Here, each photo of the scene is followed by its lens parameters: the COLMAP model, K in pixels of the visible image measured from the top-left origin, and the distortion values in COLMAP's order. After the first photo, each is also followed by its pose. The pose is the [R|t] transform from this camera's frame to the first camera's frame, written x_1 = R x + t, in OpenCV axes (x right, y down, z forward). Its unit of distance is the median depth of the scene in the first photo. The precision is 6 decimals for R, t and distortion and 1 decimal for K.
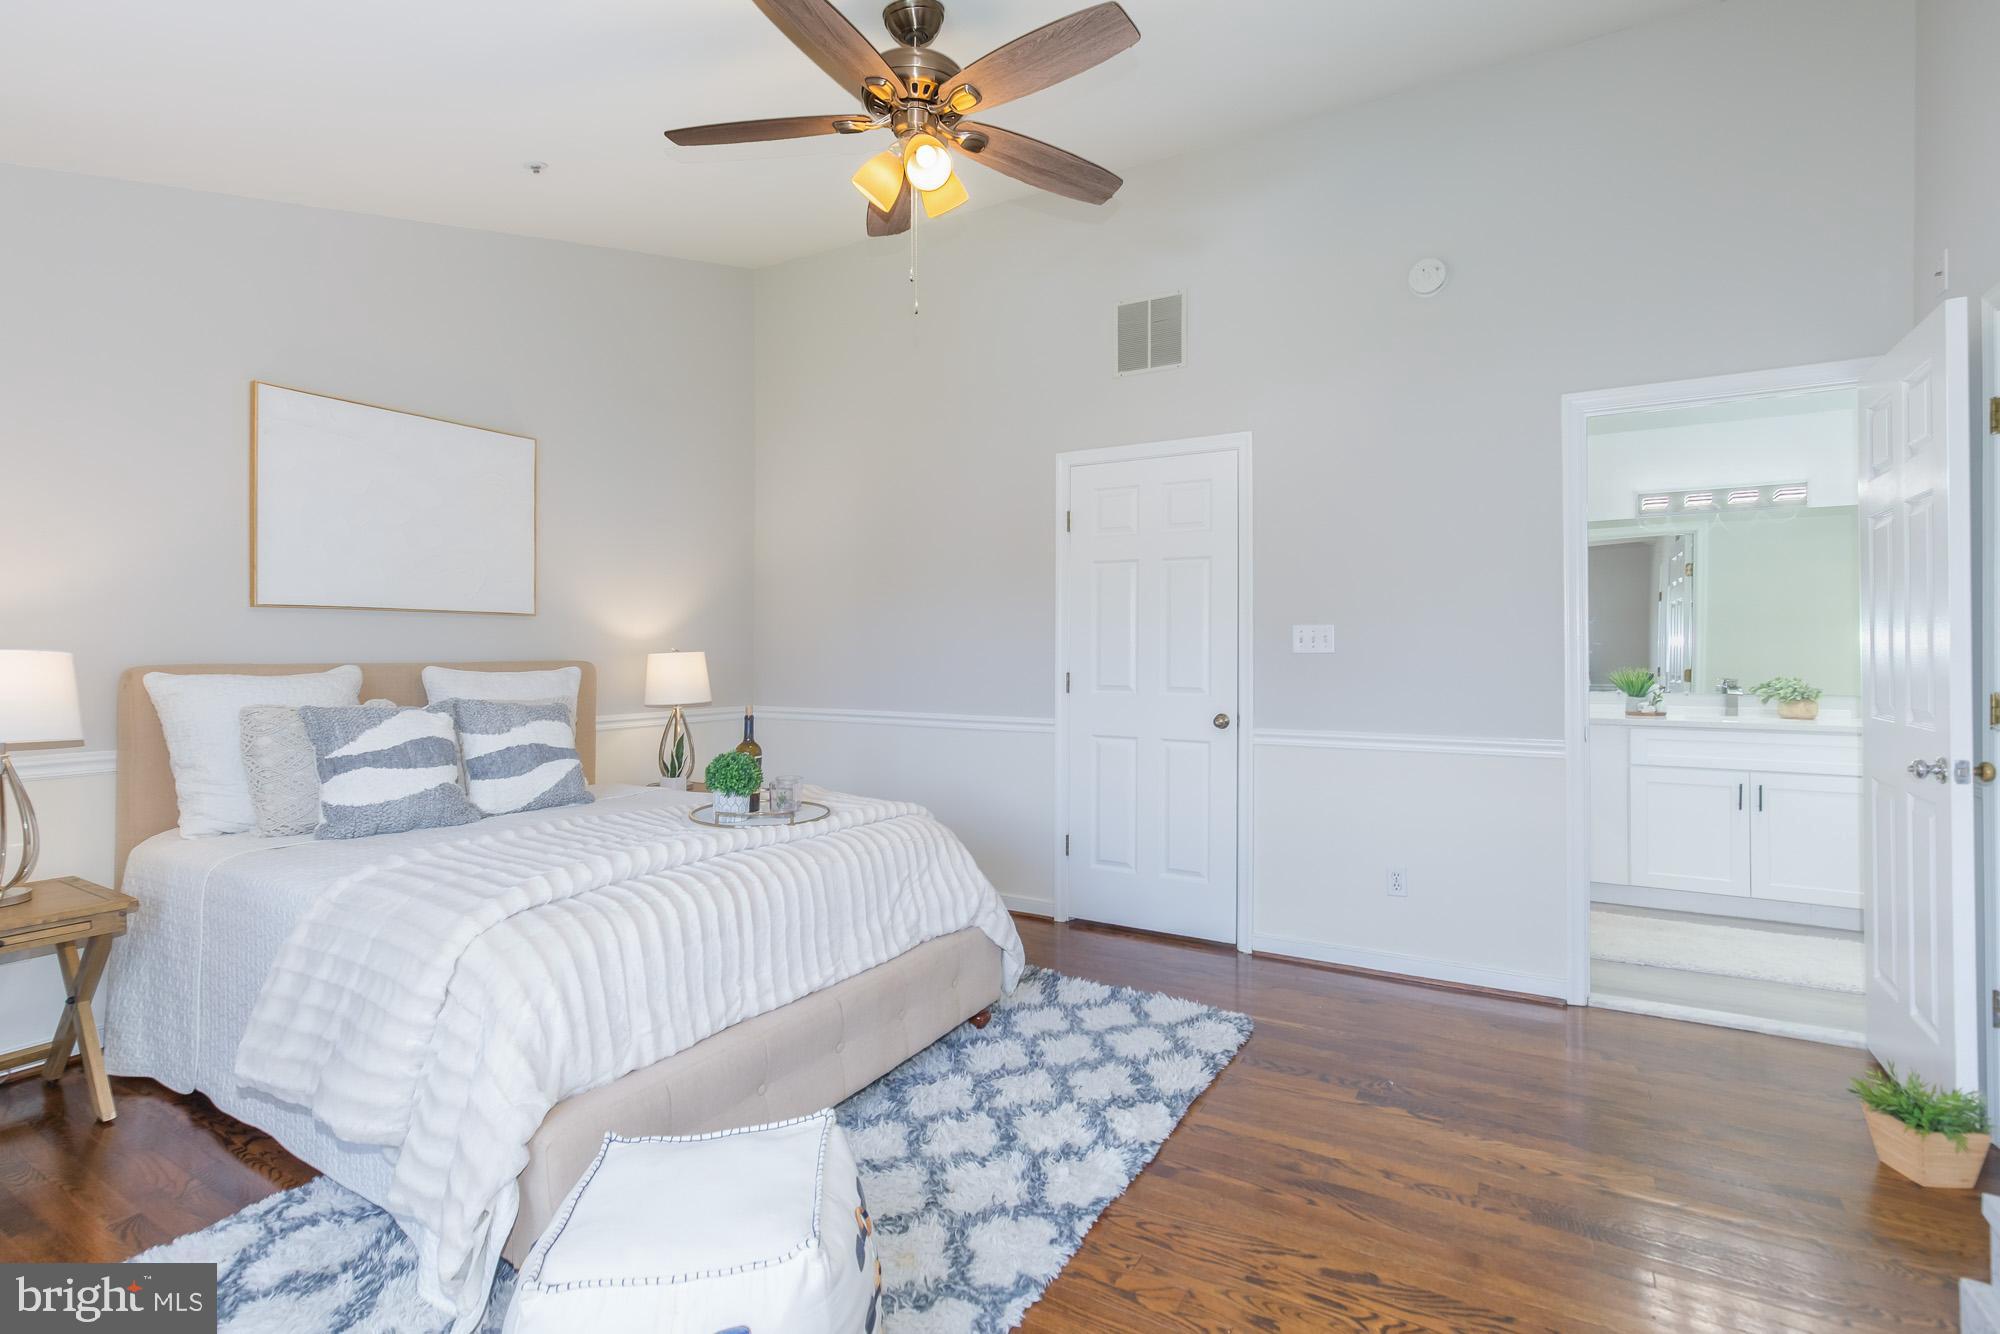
lens RADIAL K [[918.3, 0, 997.8], [0, 918.3, 652.0], [0, 0, 1]] dist [-0.010399, 0.001886]
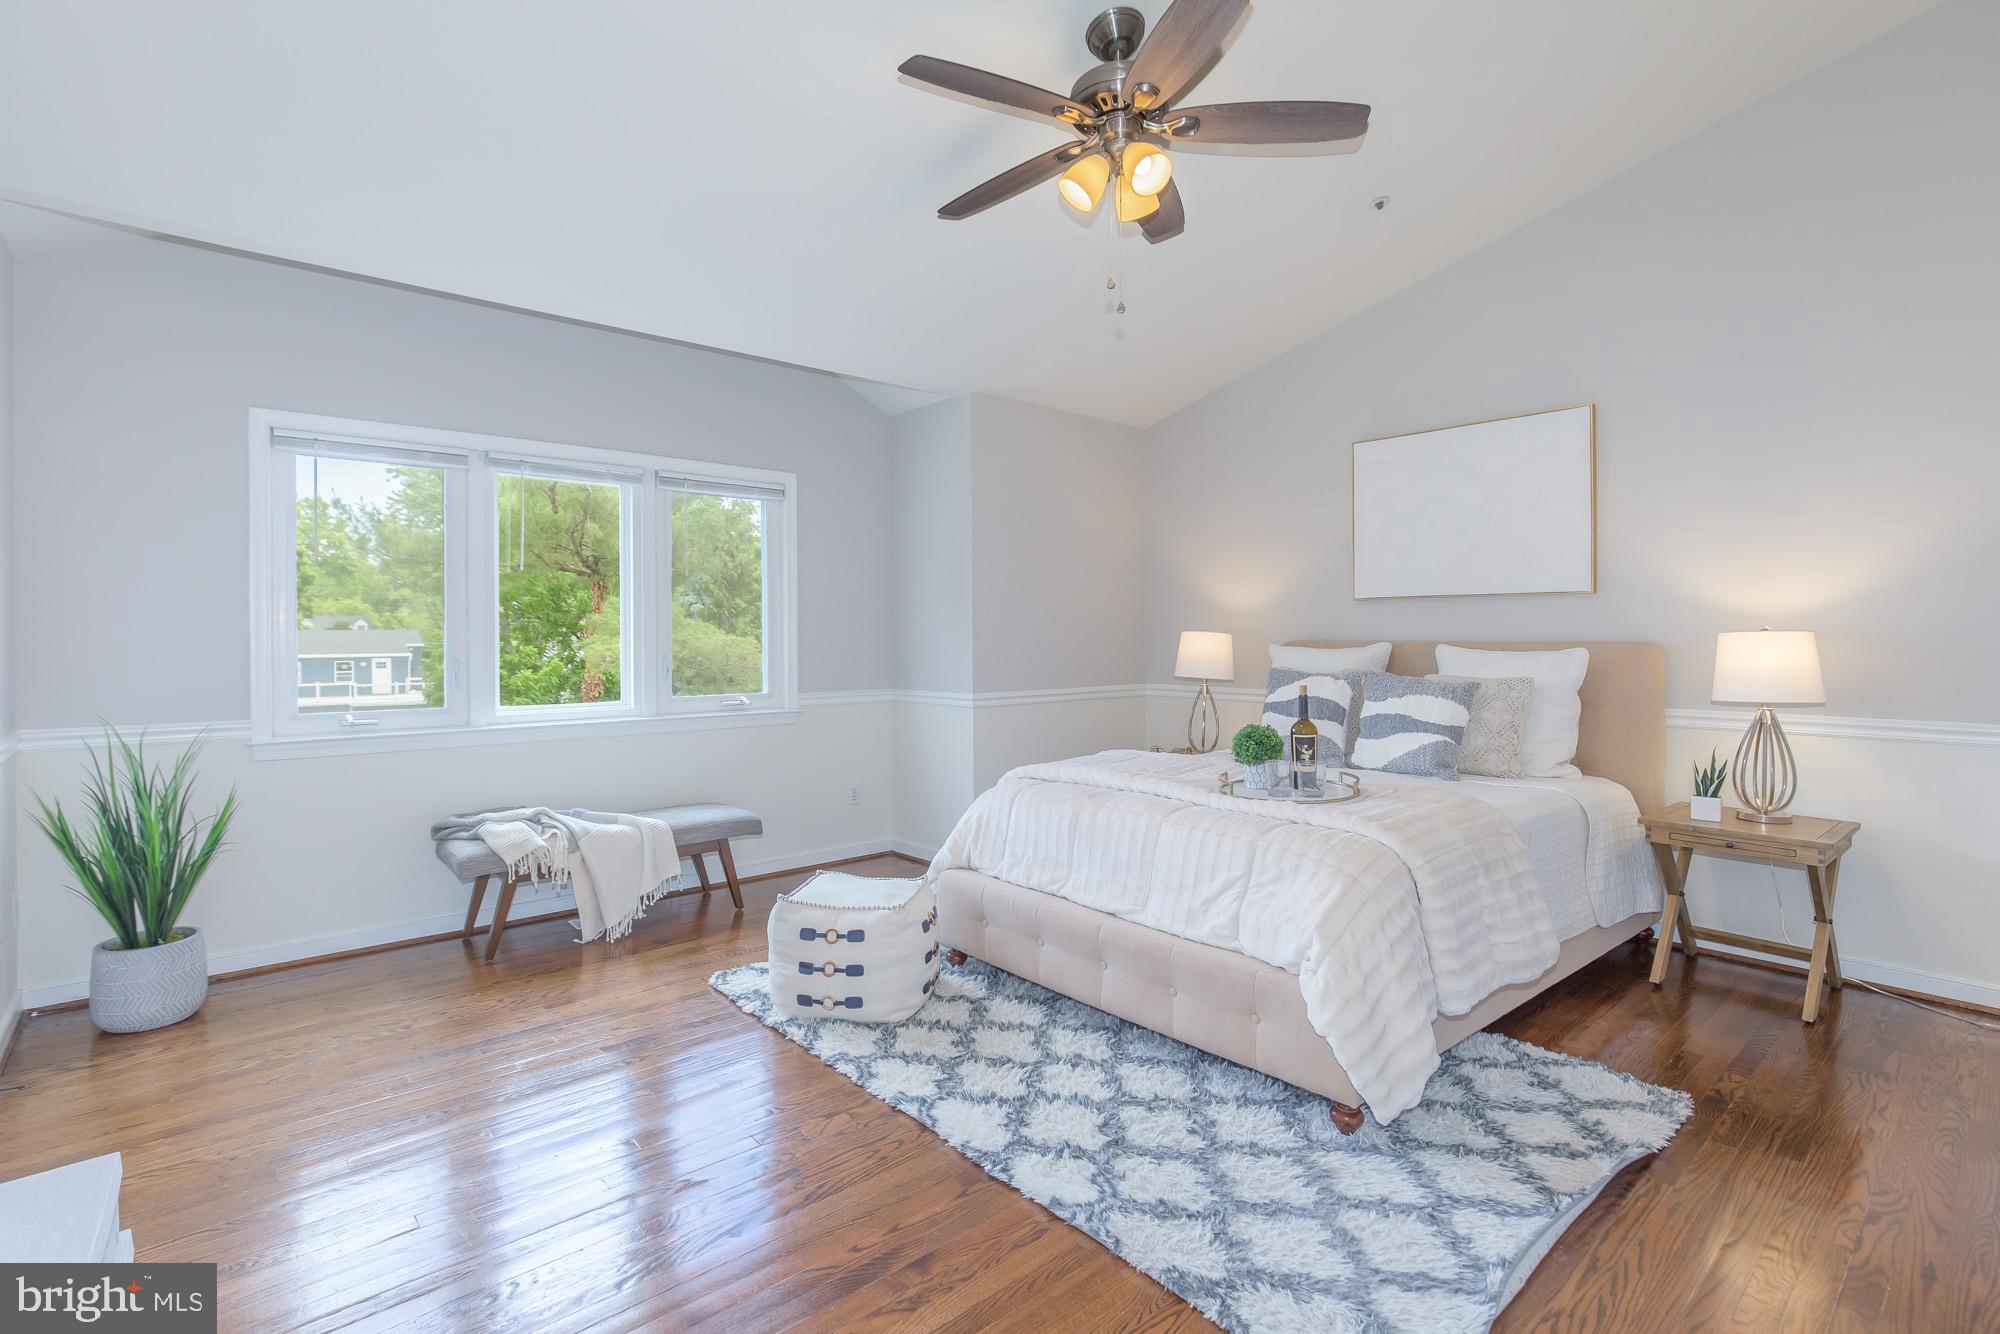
lens RADIAL K [[918.3, 0, 988.5], [0, 918.3, 654.9], [0, 0, 1]] dist [-0.010399, 0.001886]
pose [[-0.304567, 0.022955, -0.952214, 0.718319], [0.003837, 0.999731, 0.022874, -0.000326], [0.952483, 0.003313, -0.304573, 0.875703]]
